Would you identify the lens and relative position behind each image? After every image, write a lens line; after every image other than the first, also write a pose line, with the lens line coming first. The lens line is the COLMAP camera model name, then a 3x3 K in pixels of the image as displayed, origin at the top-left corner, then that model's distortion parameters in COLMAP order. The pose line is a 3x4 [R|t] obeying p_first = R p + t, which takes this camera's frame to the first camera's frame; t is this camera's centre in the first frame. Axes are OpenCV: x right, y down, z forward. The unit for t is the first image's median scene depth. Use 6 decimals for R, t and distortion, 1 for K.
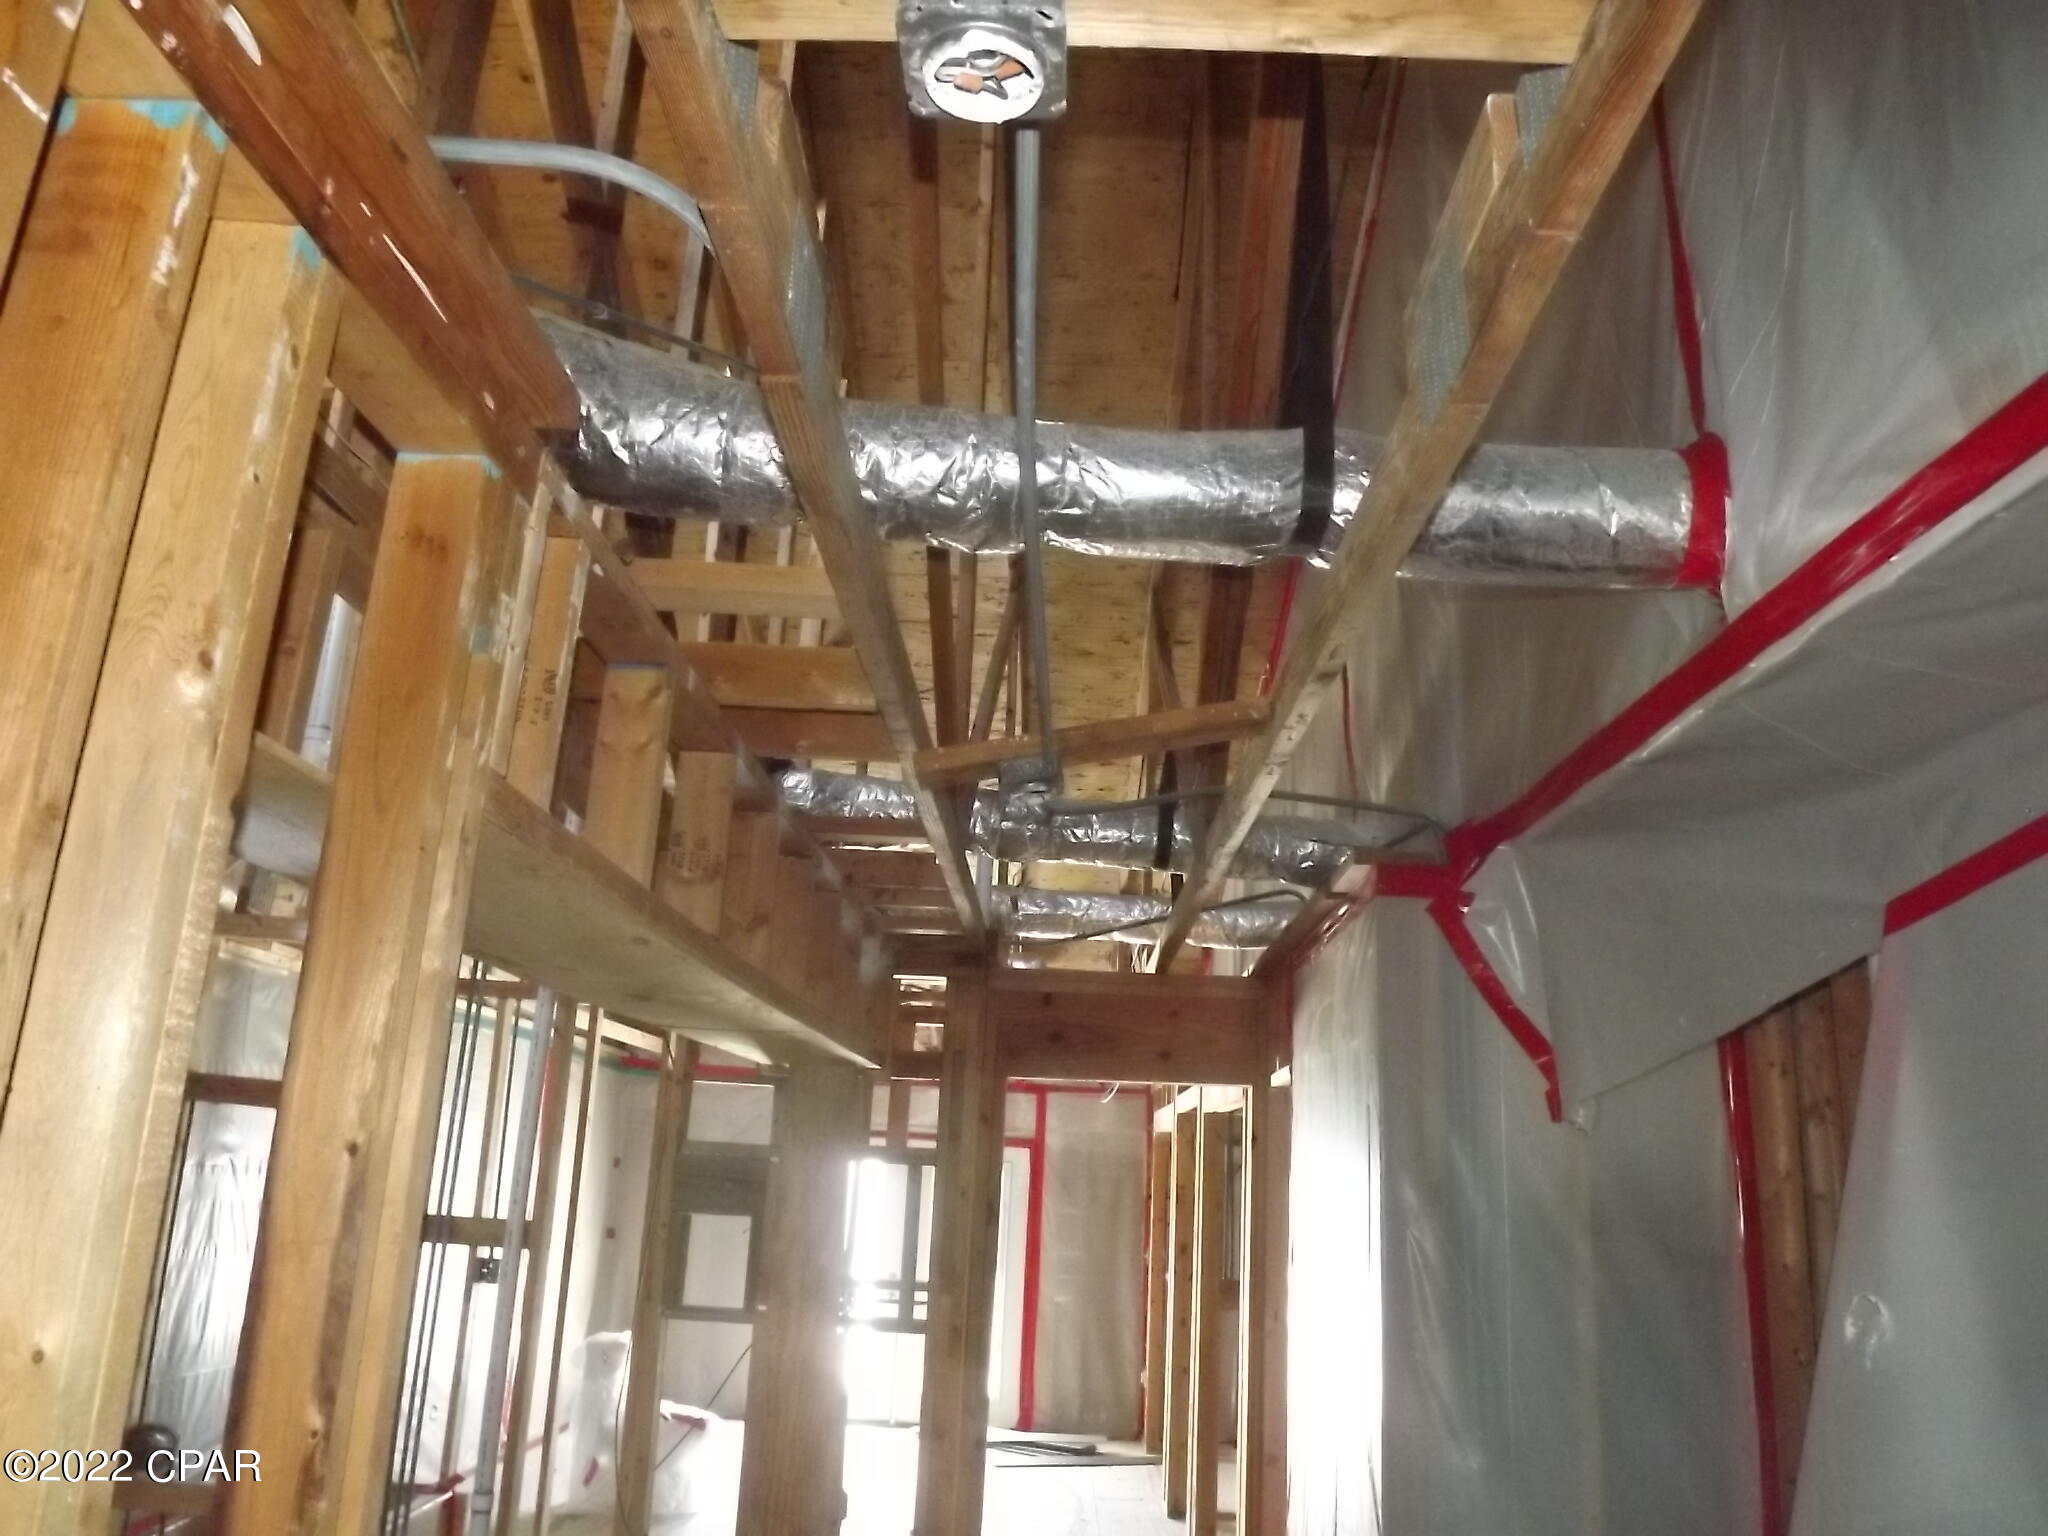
lens RADIAL K [[1384.9, 0, 1024.5], [0, 1384.9, 807.3], [0, 0, 1]] dist [-0.096479, 0.037302]
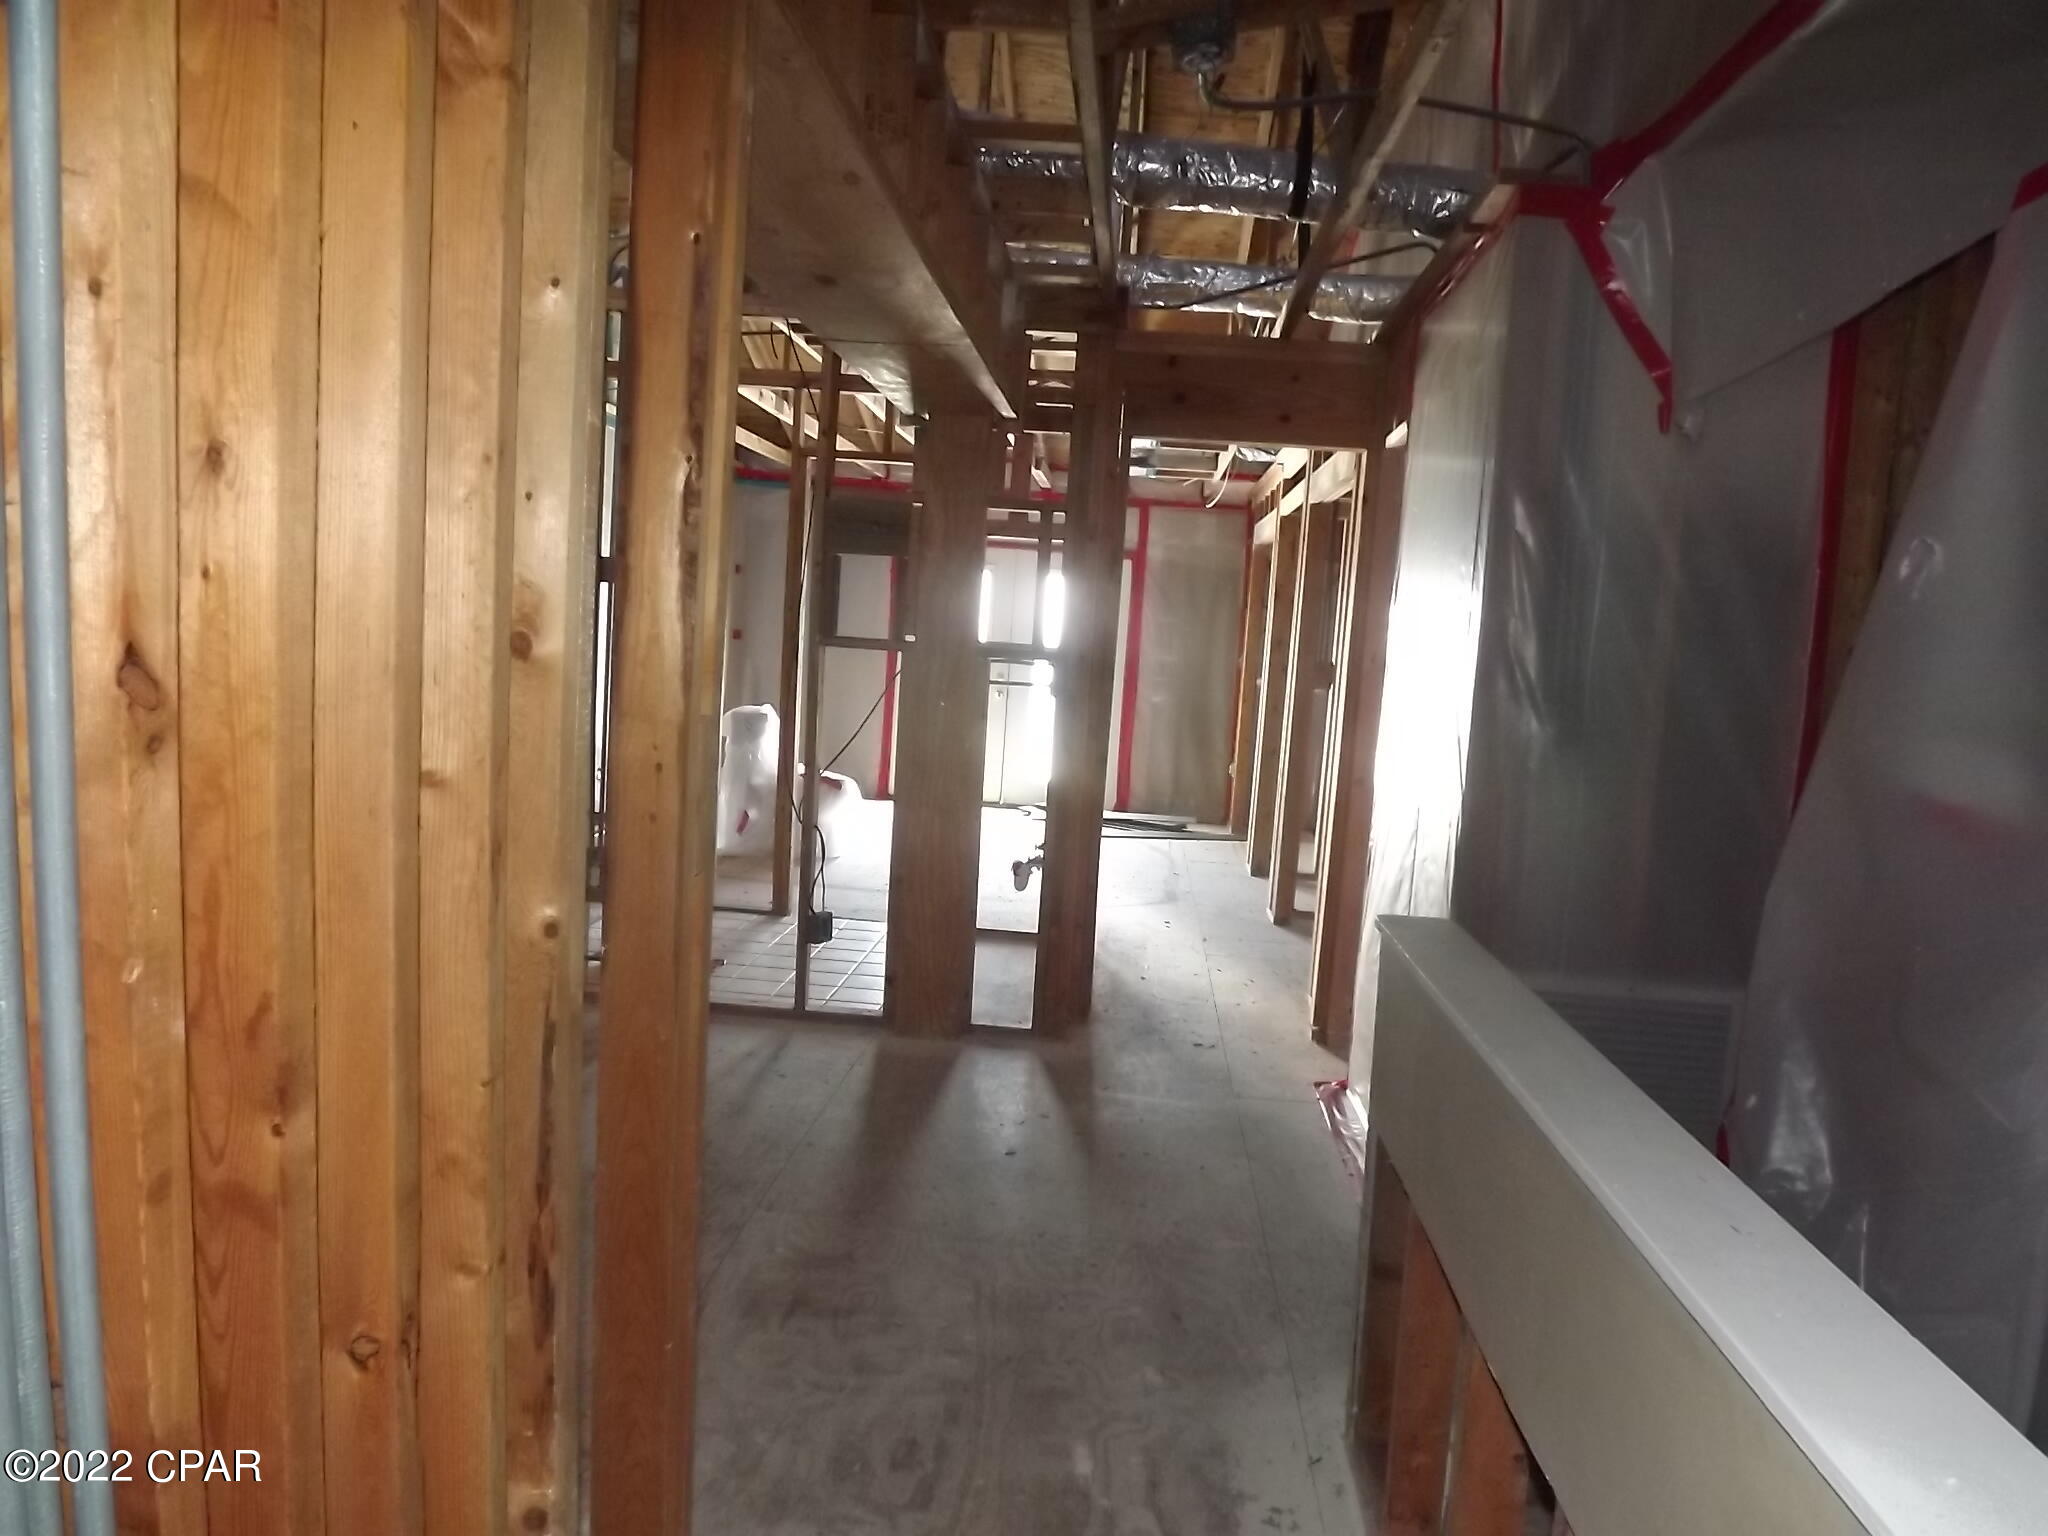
lens RADIAL K [[1384.9, 0, 1024.5], [0, 1384.9, 807.3], [0, 0, 1]] dist [-0.096479, 0.037302]
pose [[0.997903, 0.027689, -0.058510, -0.028005], [-0.003335, 0.924688, 0.380712, 0.065723], [0.064645, -0.379719, 0.922841, -0.084198]]
